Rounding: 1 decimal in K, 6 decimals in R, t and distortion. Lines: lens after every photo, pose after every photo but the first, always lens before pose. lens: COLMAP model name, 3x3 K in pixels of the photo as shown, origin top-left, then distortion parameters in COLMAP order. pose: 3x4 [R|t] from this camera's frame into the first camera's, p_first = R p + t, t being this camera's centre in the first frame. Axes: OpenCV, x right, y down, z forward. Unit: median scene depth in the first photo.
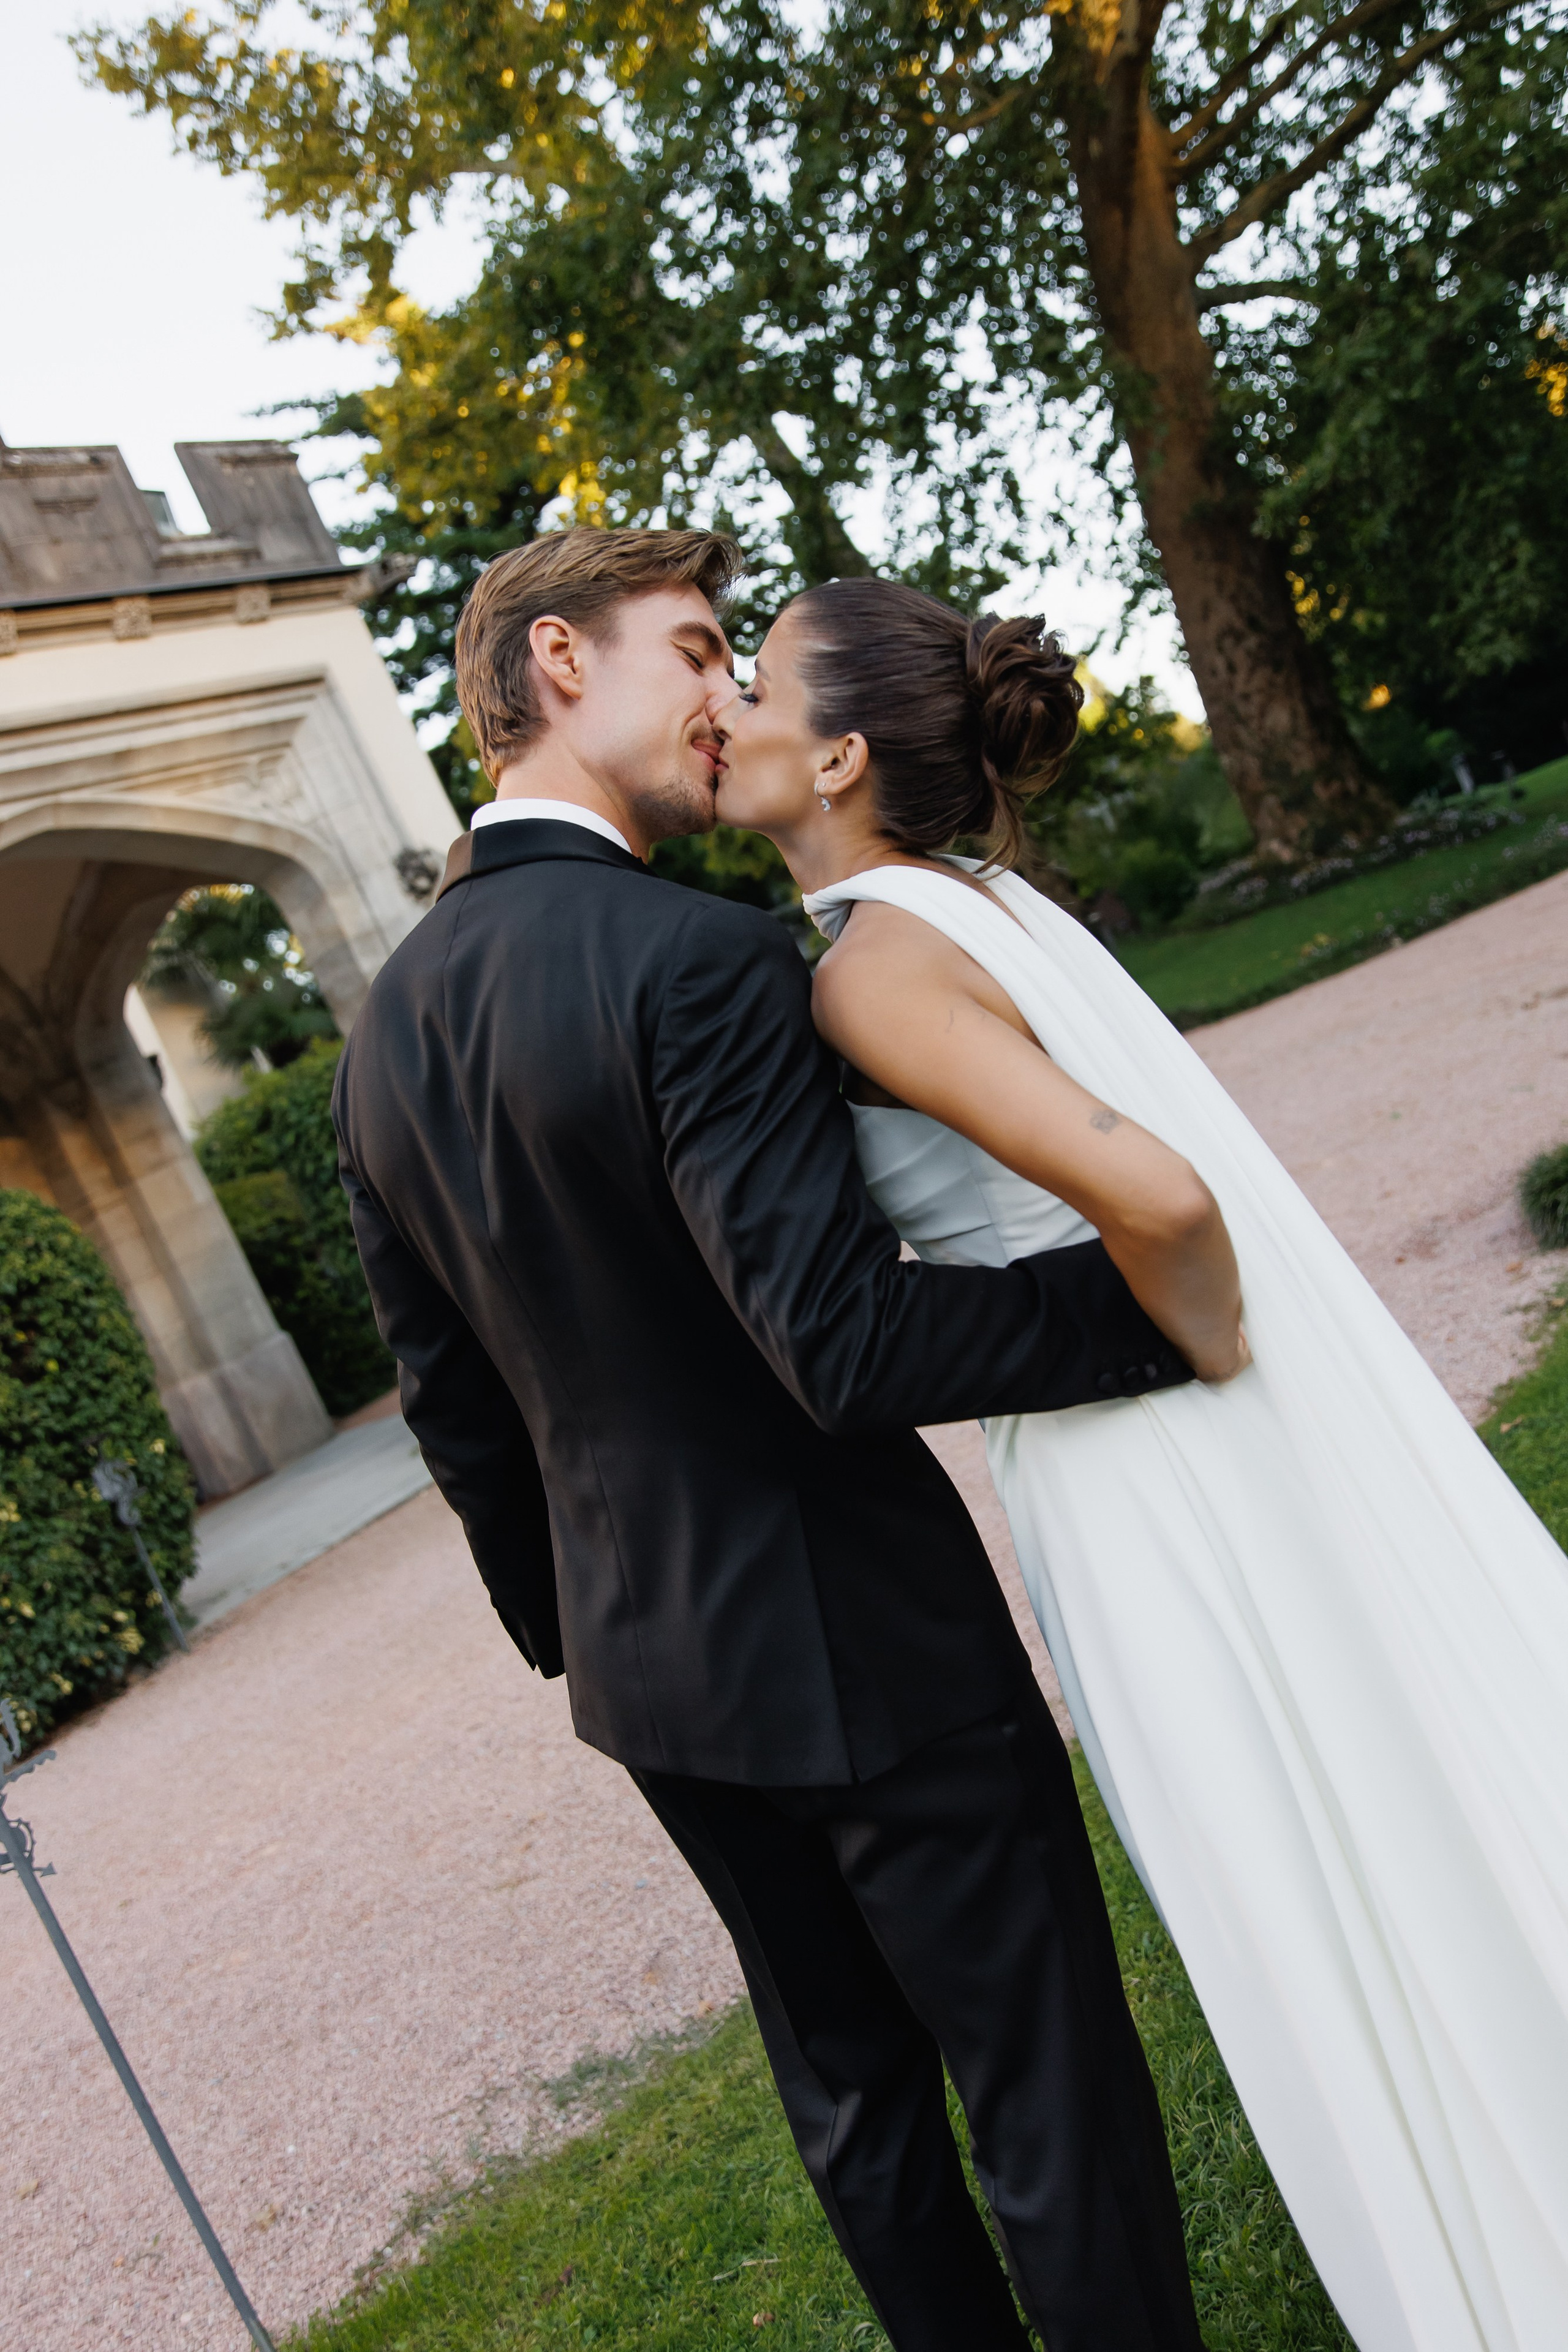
lens RADIAL K [[1866.2, 0, 769.8], [0, 1866.2, 1173.8], [0, 0, 1]] dist [-0.018582, 0.021231]
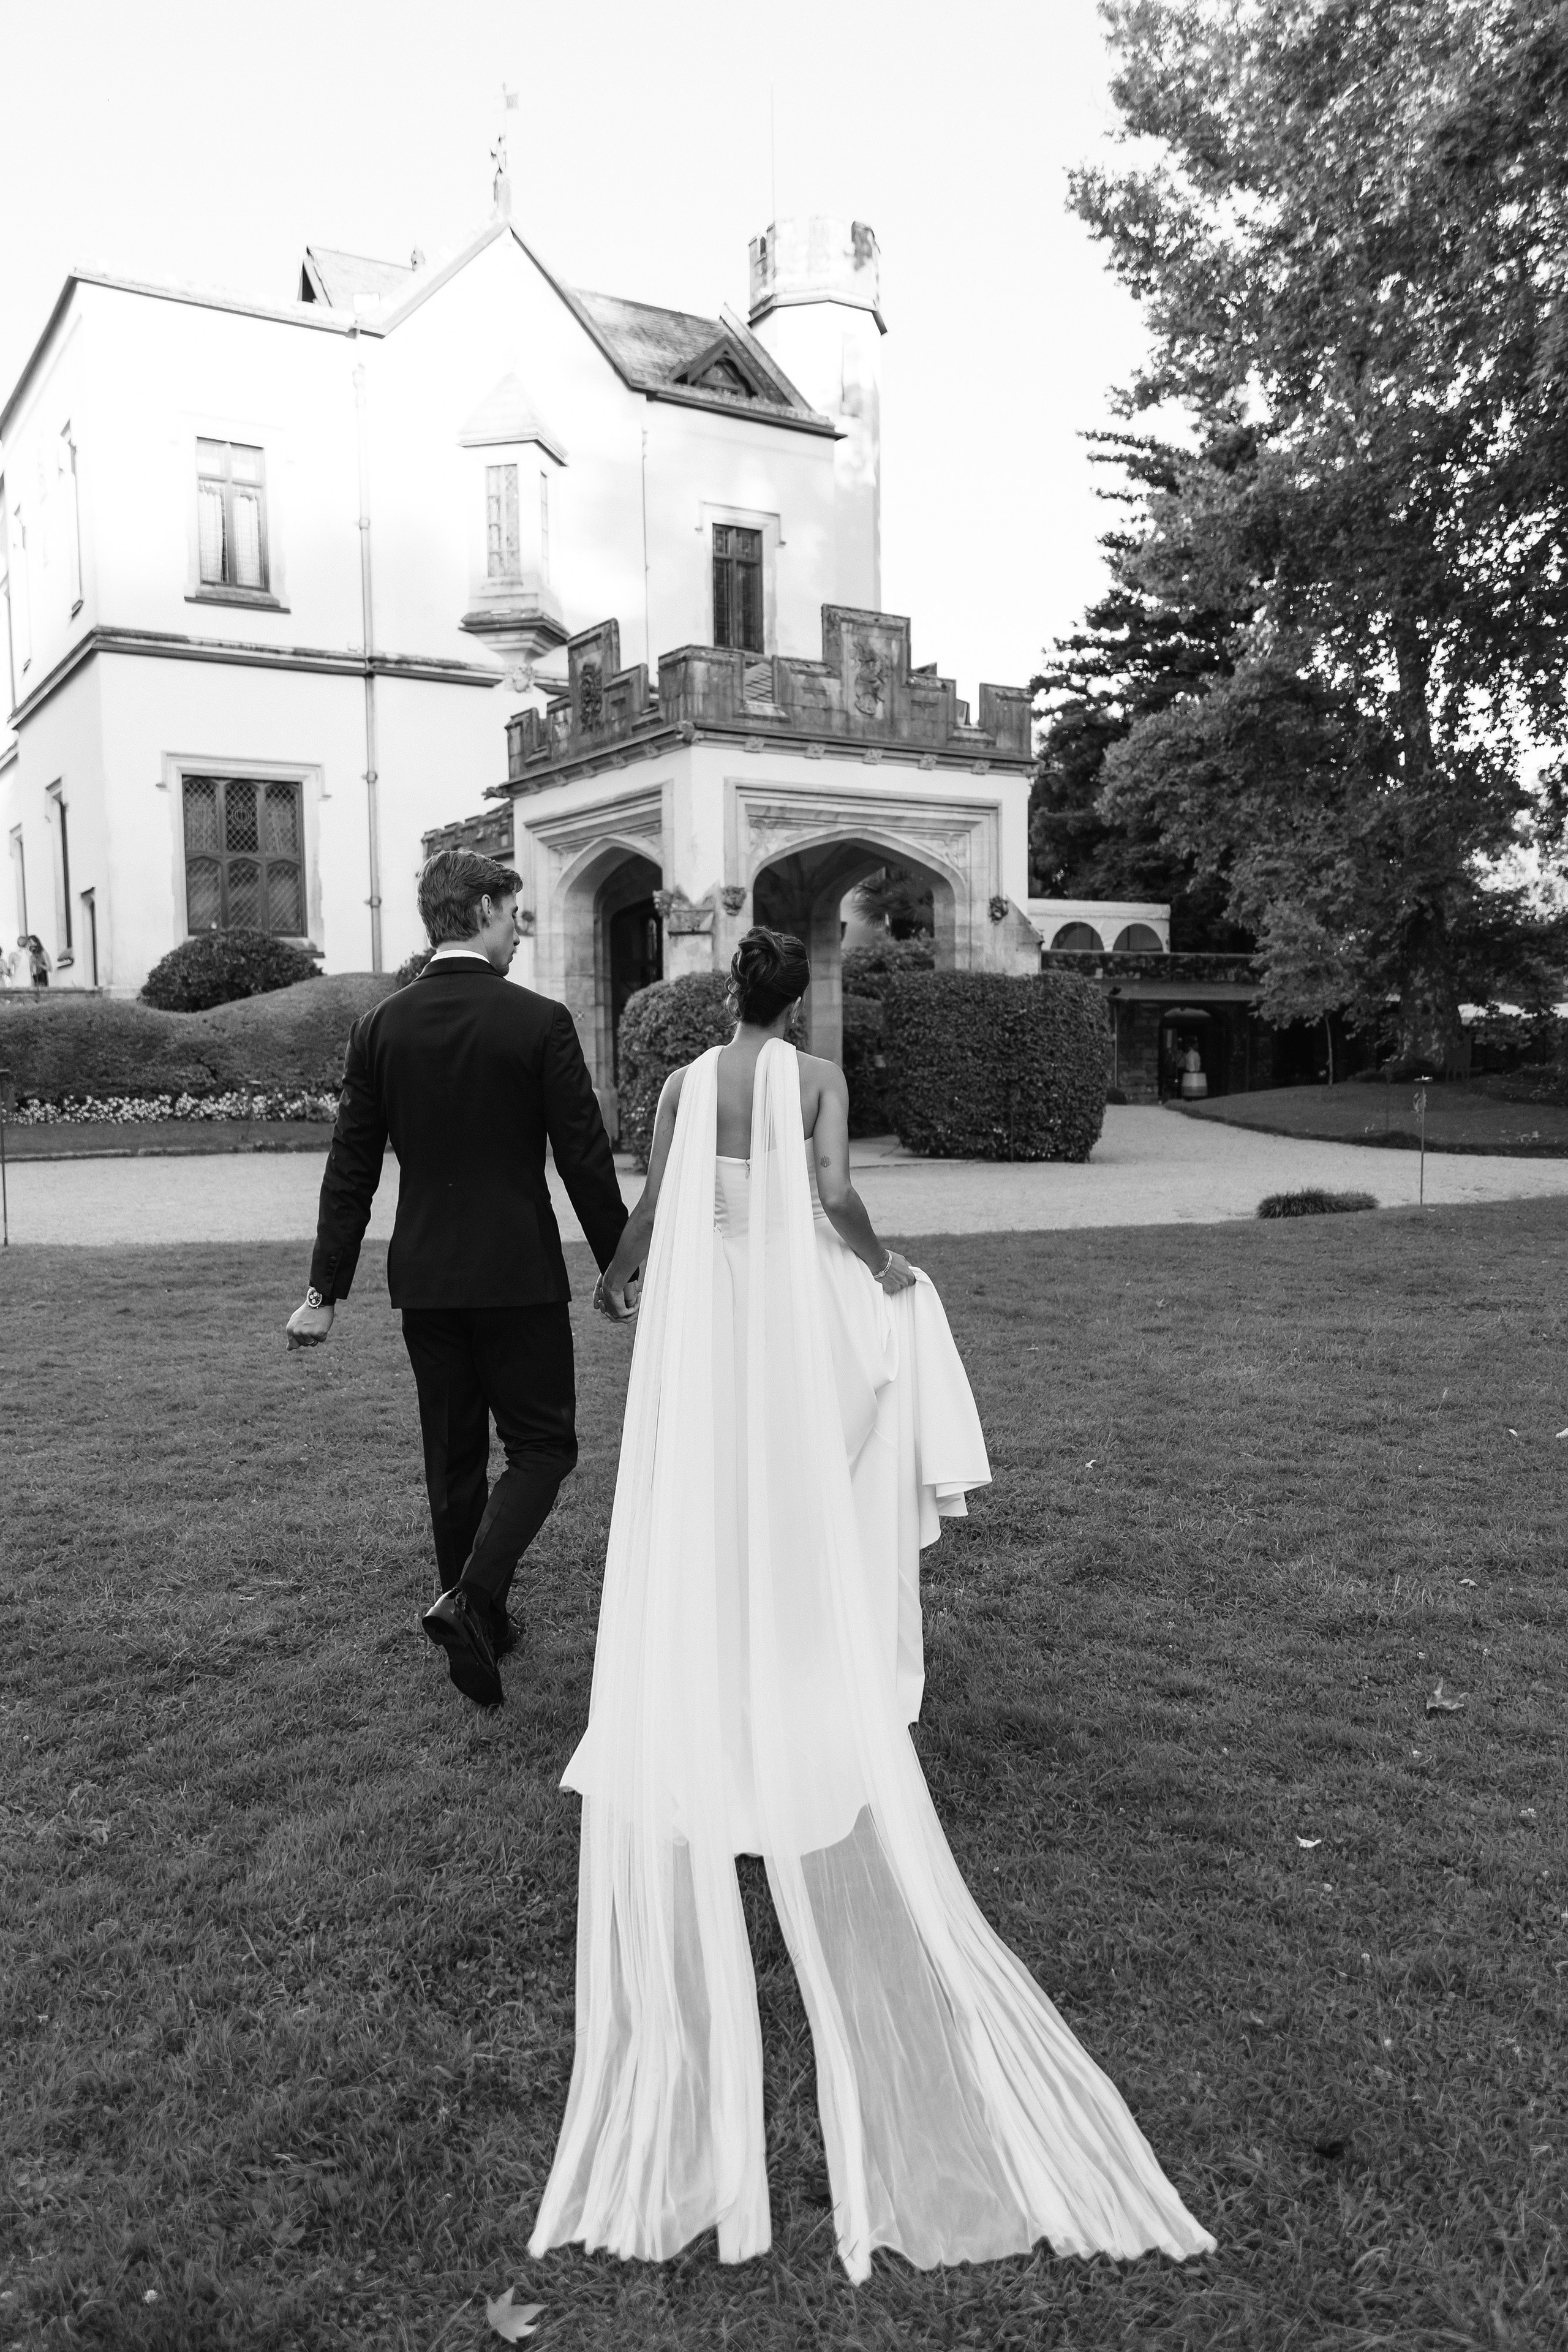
lens RADIAL K [[1723.9, 0, 774.2], [0, 1723.9, 1179.2], [0, 0, 1]] dist [-0.002186, 0.000367]
pose [[0.870171, 0.430525, -0.239691, 0.195802], [-0.411097, 0.902480, 0.128563, -0.031507], [0.271666, -0.013336, 0.962299, -0.982159]]
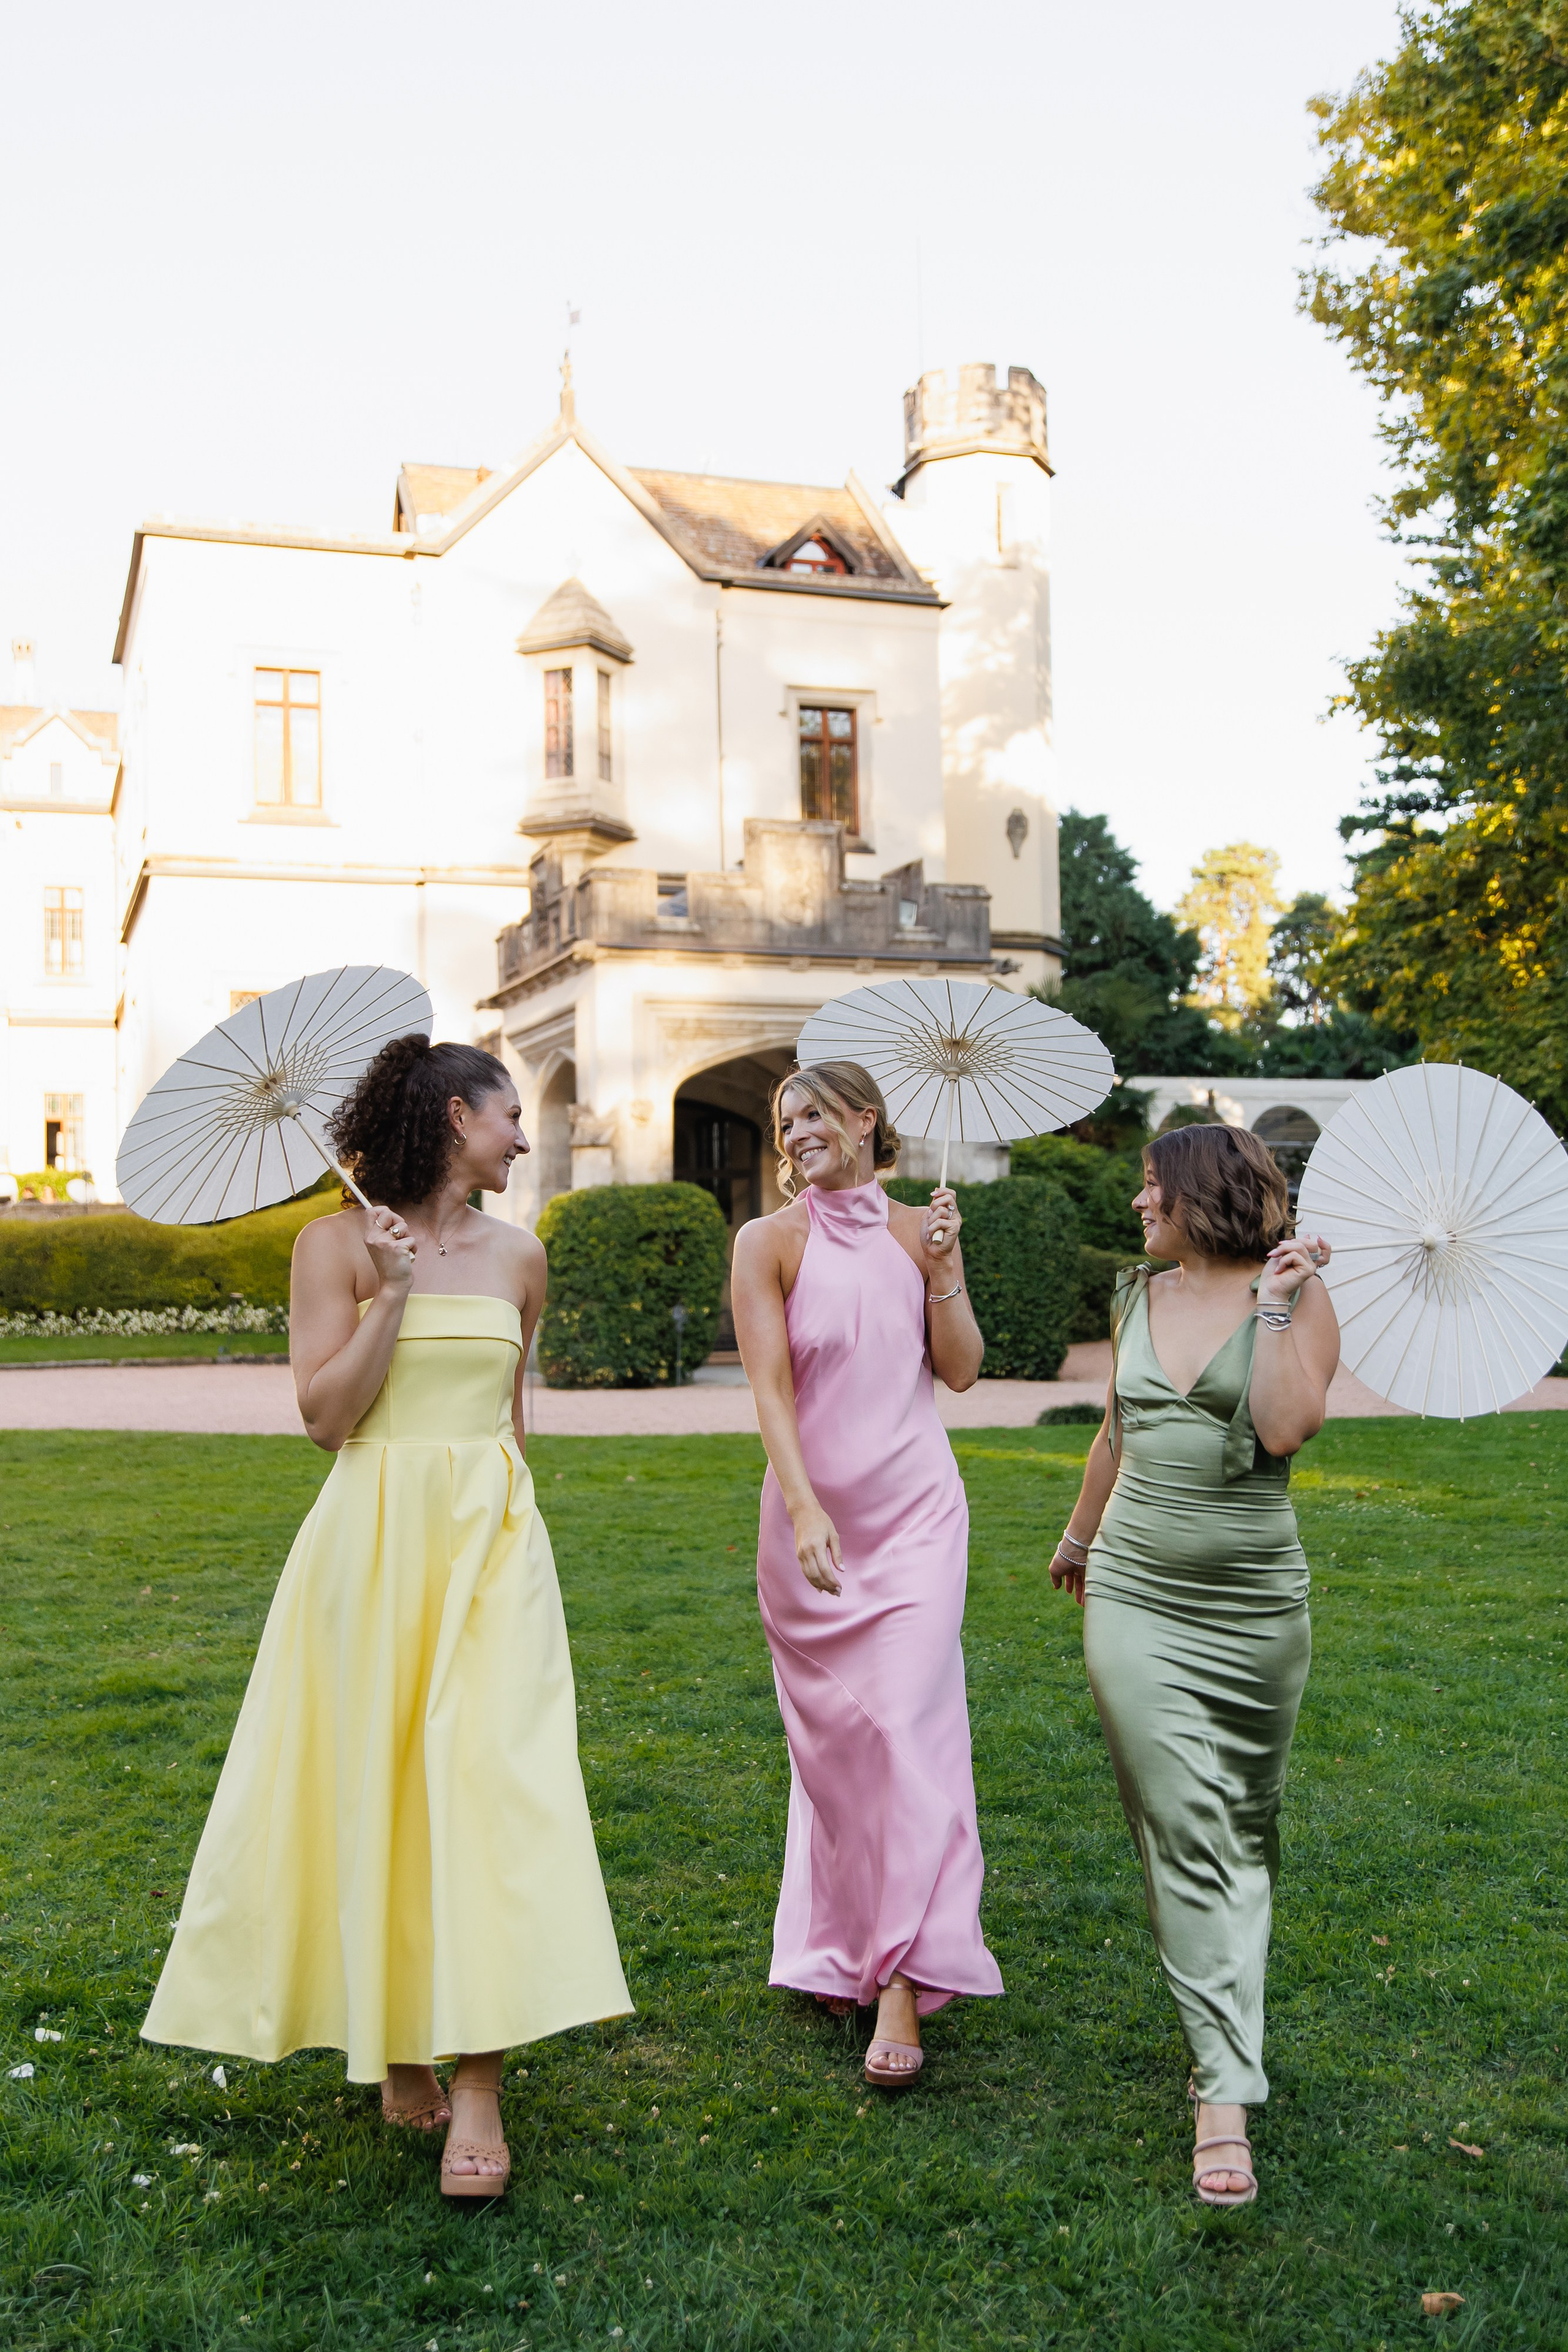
lens RADIAL K [[2154.9, 0, 769.6], [0, 2154.9, 1175.8], [0, 0, 1]] dist [-0.000223, 0.000000]
pose [[0.792762, 0.390583, -0.467945, 0.791060], [-0.385316, 0.915990, 0.111779, -0.289600], [0.472292, 0.091692, 0.876660, -1.165403]]
